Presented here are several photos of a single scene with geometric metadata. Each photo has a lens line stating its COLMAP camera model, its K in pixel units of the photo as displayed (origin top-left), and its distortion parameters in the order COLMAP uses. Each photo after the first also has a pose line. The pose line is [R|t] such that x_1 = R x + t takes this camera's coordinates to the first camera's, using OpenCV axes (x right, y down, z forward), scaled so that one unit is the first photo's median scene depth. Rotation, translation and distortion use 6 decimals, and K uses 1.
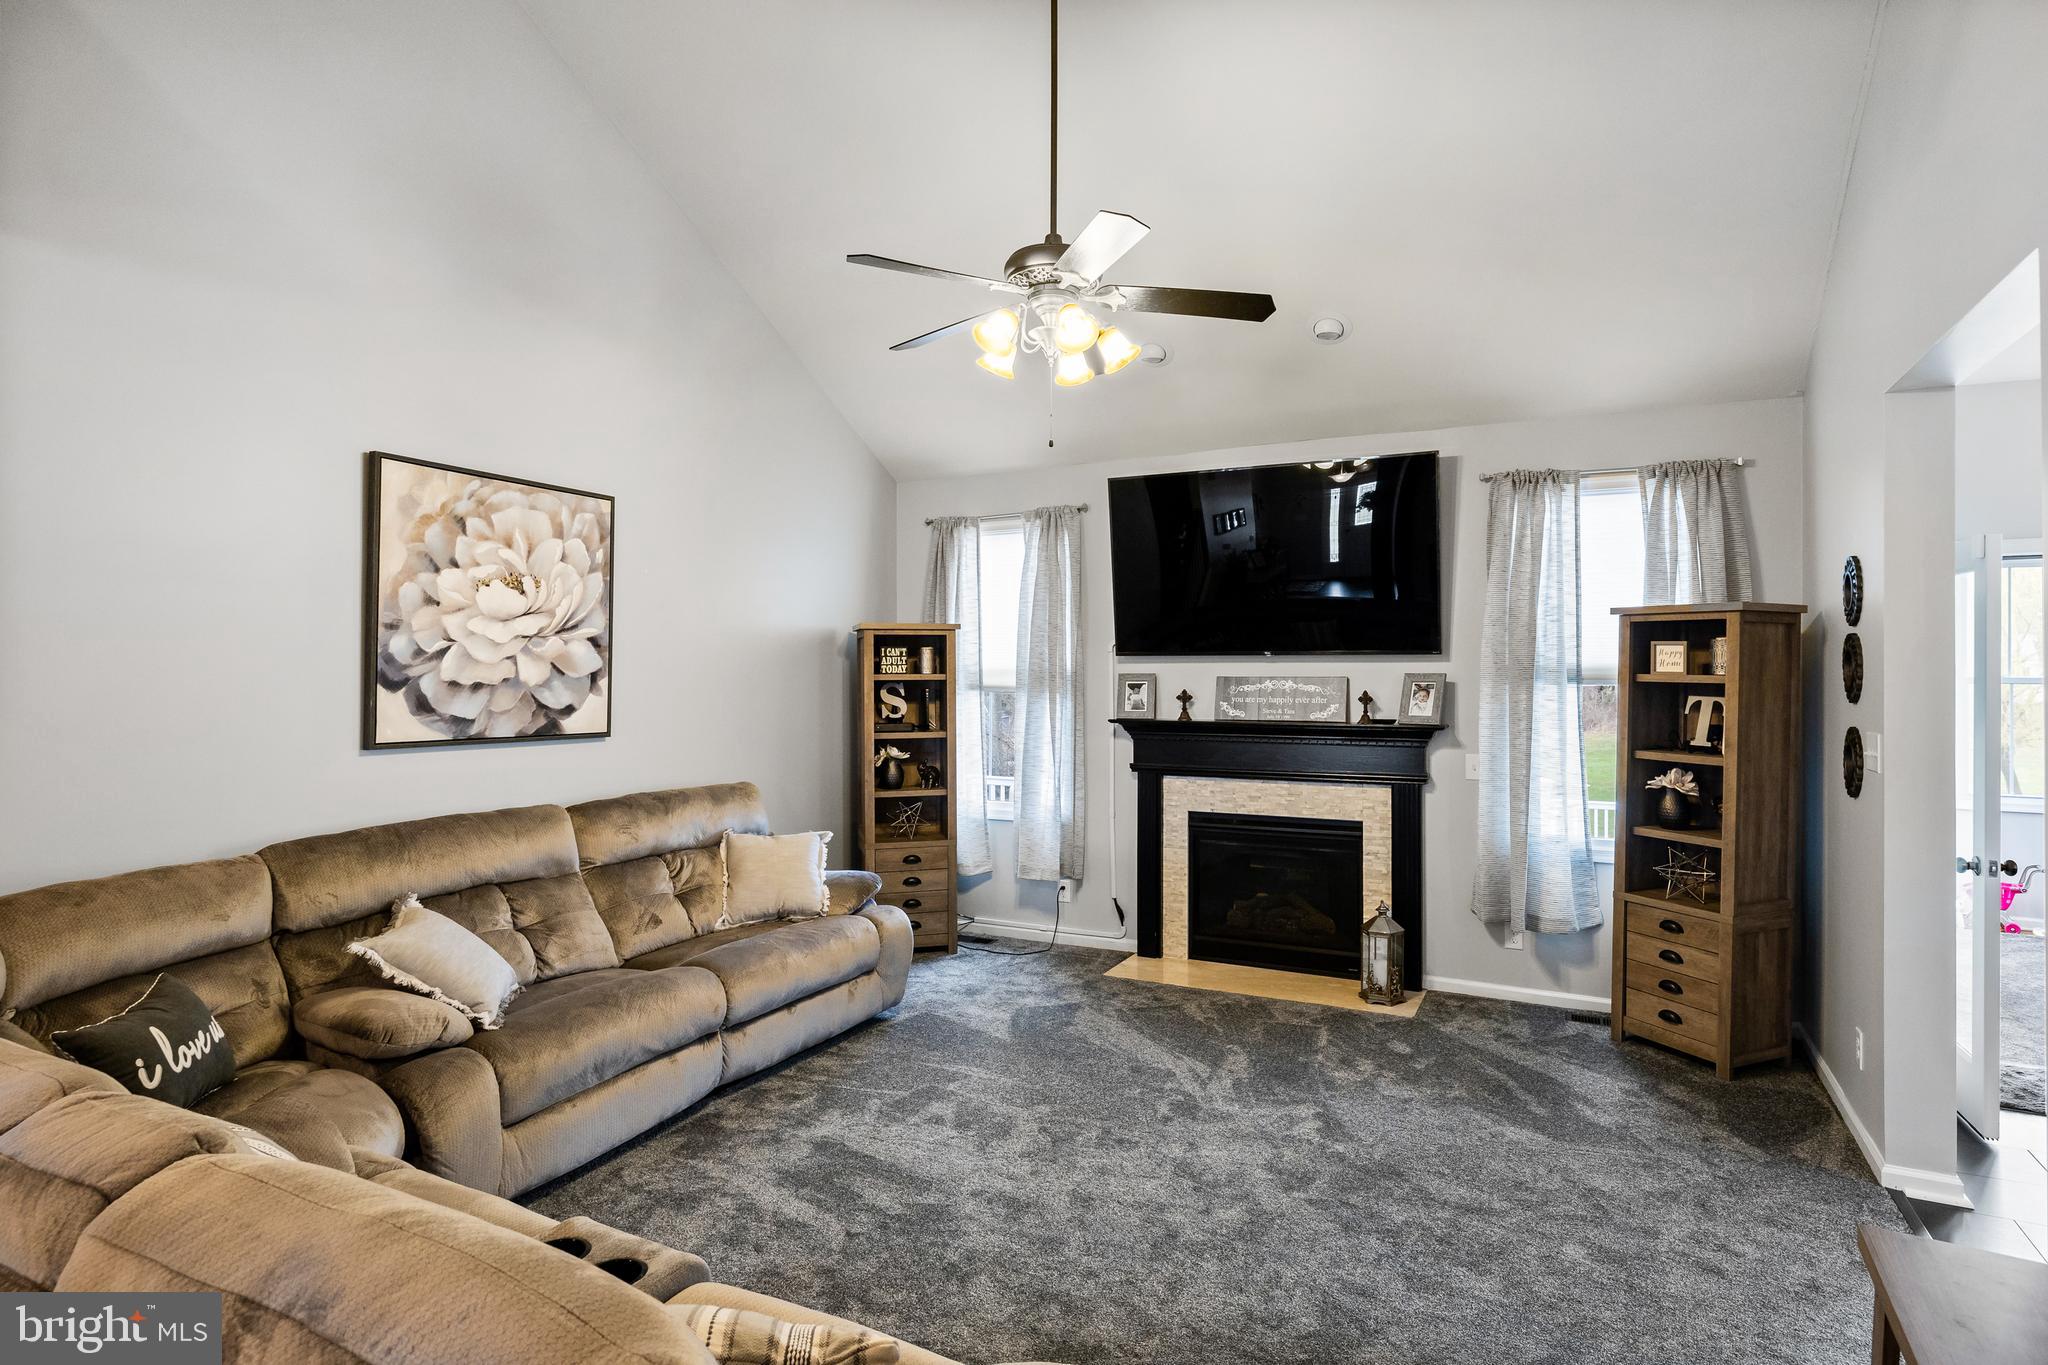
lens RADIAL K [[1095.9, 0, 1028.3], [0, 1095.9, 672.9], [0, 0, 1]] dist [-0.008569, -0.001019]
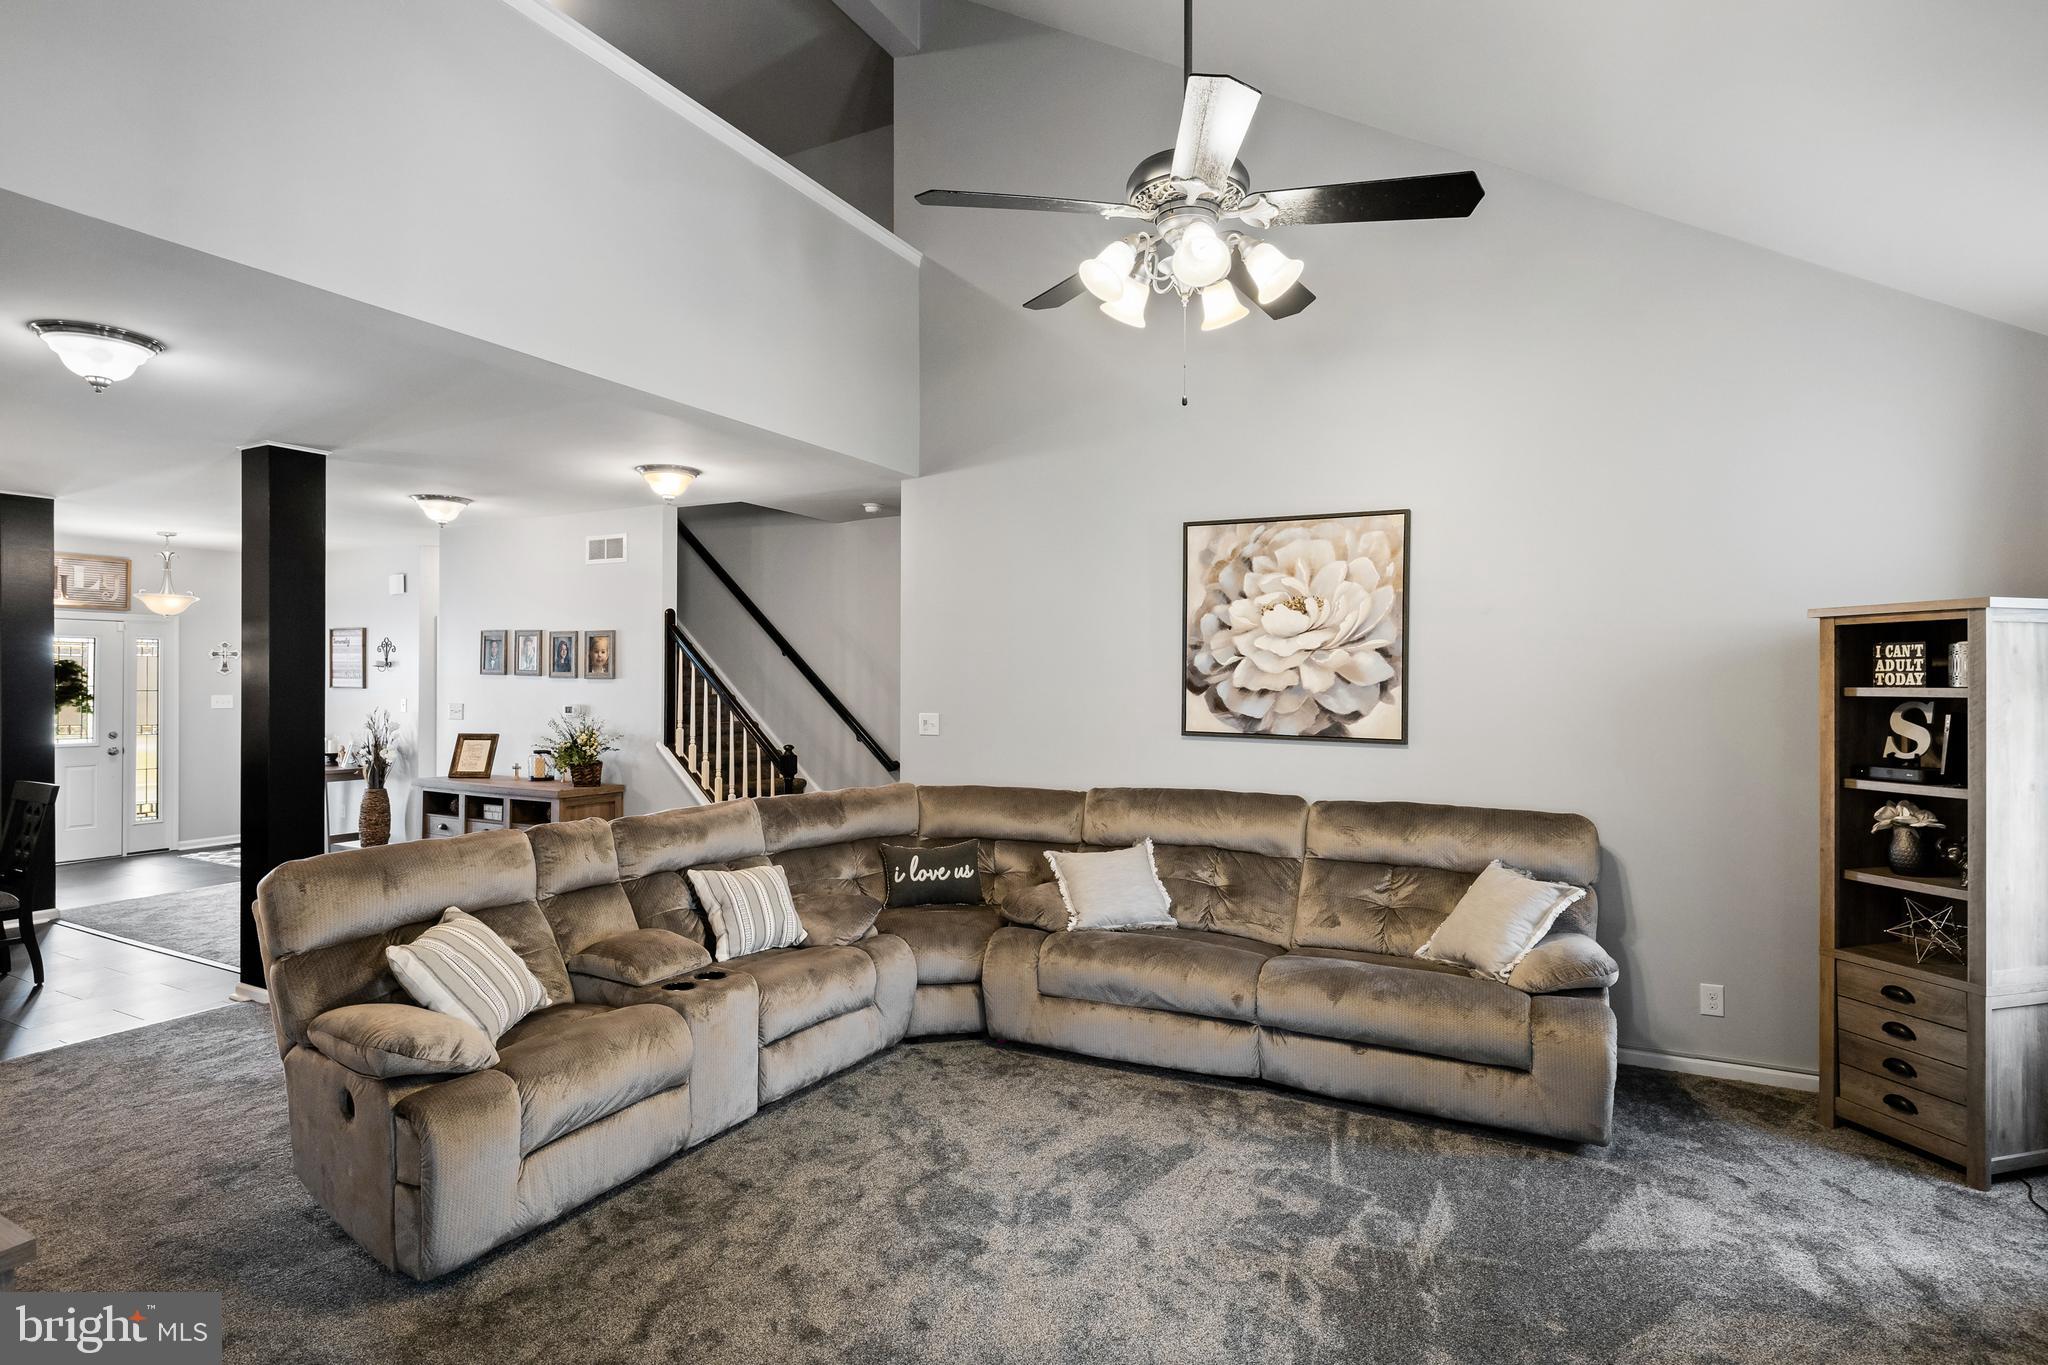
lens RADIAL K [[1019.1, 0, 1024.0], [0, 1019.1, 682.5], [0, 0, 1]] dist [-0.000885, -0.000140]
pose [[-0.011275, 0.003135, -0.999932, 0.642247], [-0.005670, 0.999979, 0.003199, -0.000678], [0.999920, 0.005706, -0.011257, 0.732113]]
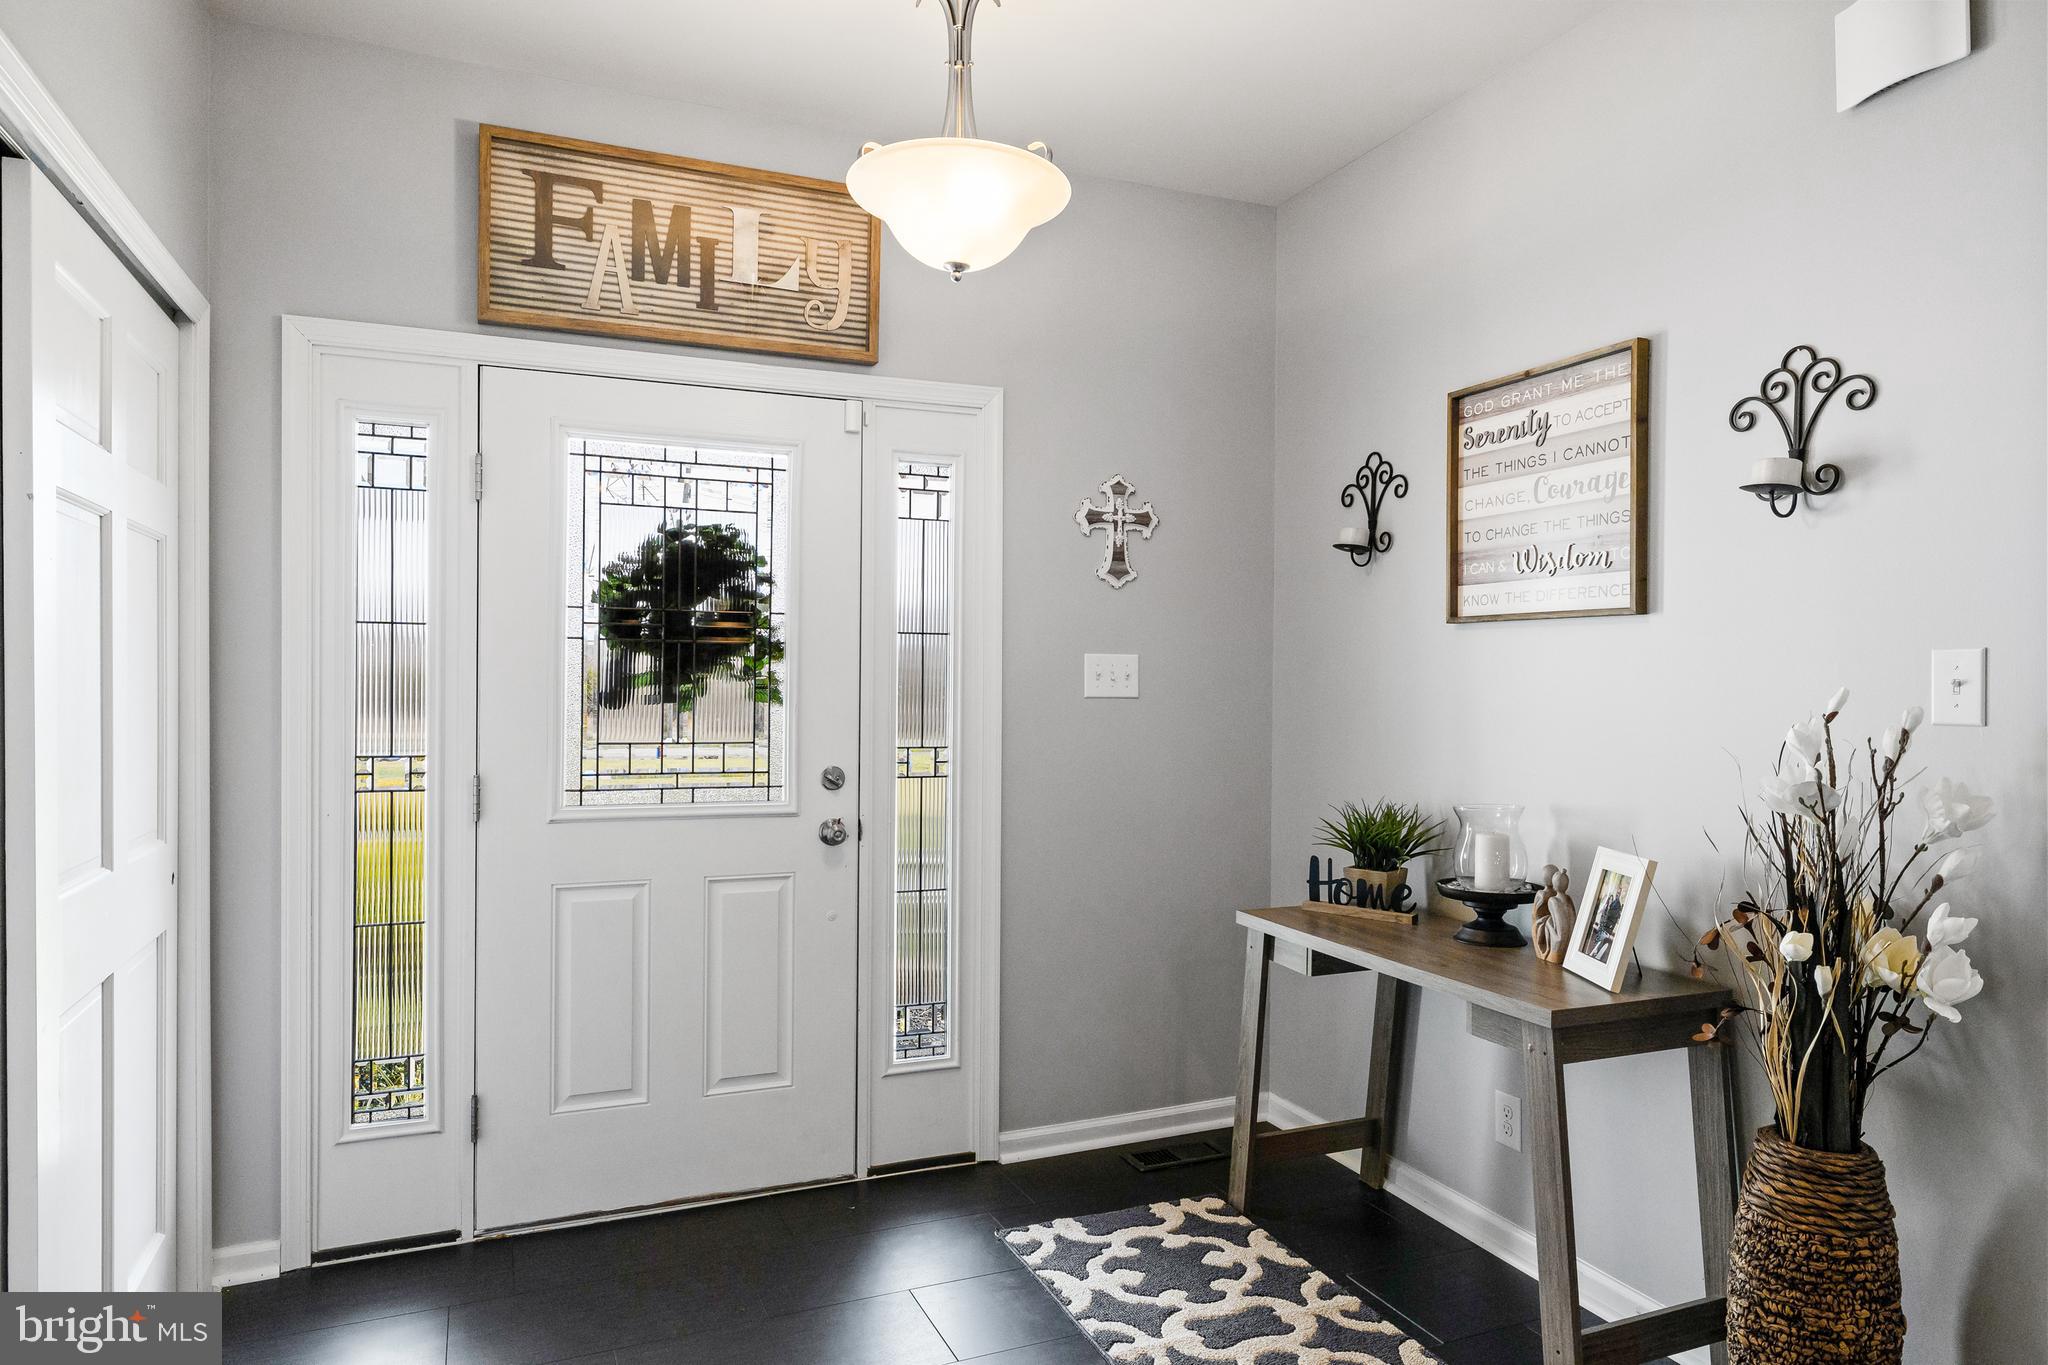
lens RADIAL K [[1255.7, 0, 1024.0], [0, 1255.7, 682.5], [0, 0, 1]] dist [0.000064, -0.000037]
pose [[-0.638767, 0.001665, -0.769398, -1.216506], [-0.006265, 0.999953, 0.007365, 0.071418], [0.769374, 0.009525, -0.638727, -0.838700]]
